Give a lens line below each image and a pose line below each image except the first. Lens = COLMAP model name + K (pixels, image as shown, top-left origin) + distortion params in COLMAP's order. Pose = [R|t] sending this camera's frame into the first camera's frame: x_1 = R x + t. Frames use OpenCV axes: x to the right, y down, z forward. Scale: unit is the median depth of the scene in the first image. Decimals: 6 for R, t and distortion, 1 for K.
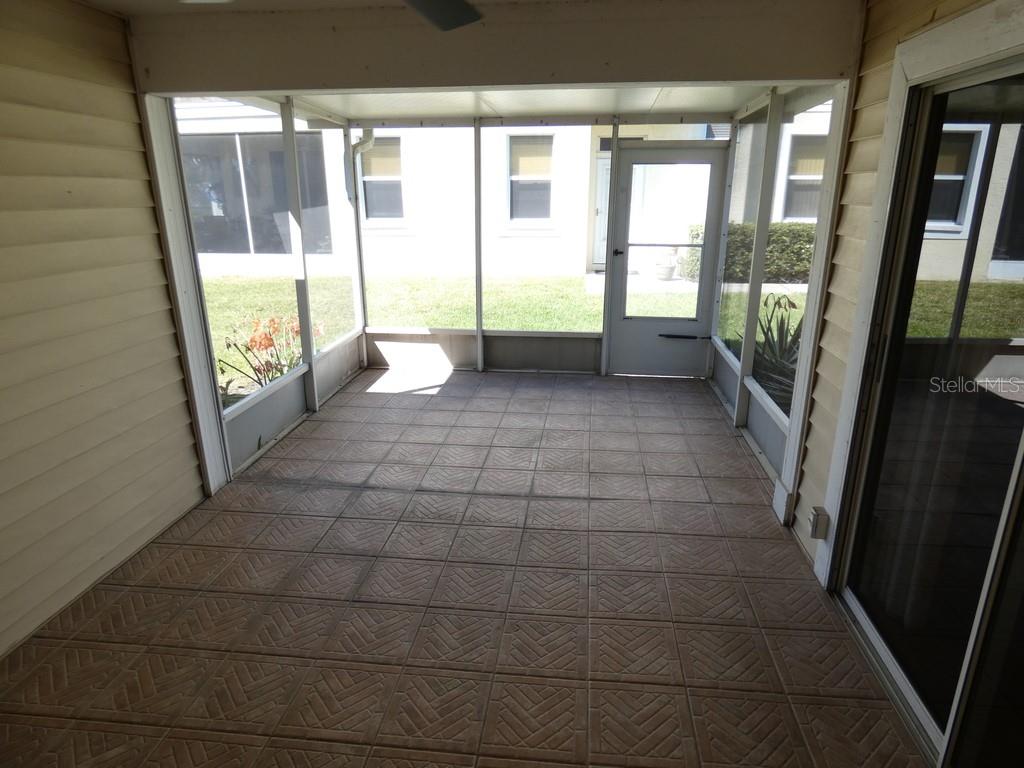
lens RADIAL K [[619.5, 0, 512.0], [0, 619.5, 384.0], [0, 0, 1]] dist [-0.023416, 0.000016]
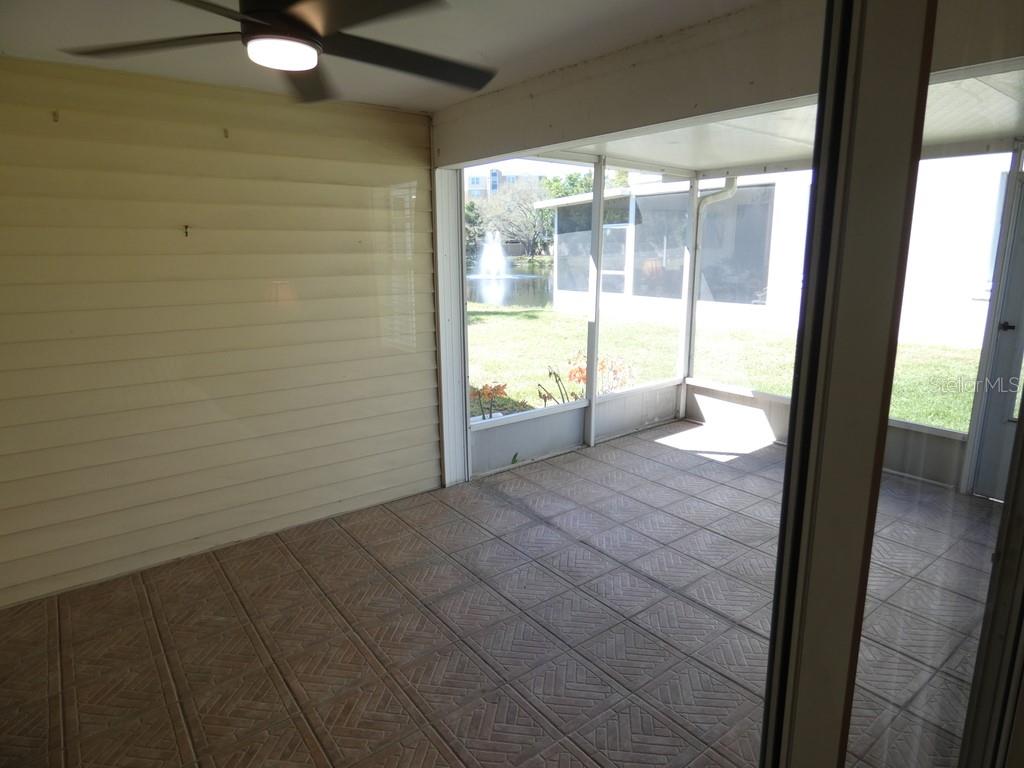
lens RADIAL K [[614.7, 0, 522.1], [0, 614.7, 381.0], [0, 0, 1]] dist [-0.004217, -0.003819]
pose [[0.684130, 0.151885, -0.713370, 0.385992], [-0.209708, 0.977738, 0.007060, -0.054836], [0.698562, 0.144770, 0.700752, 0.195259]]
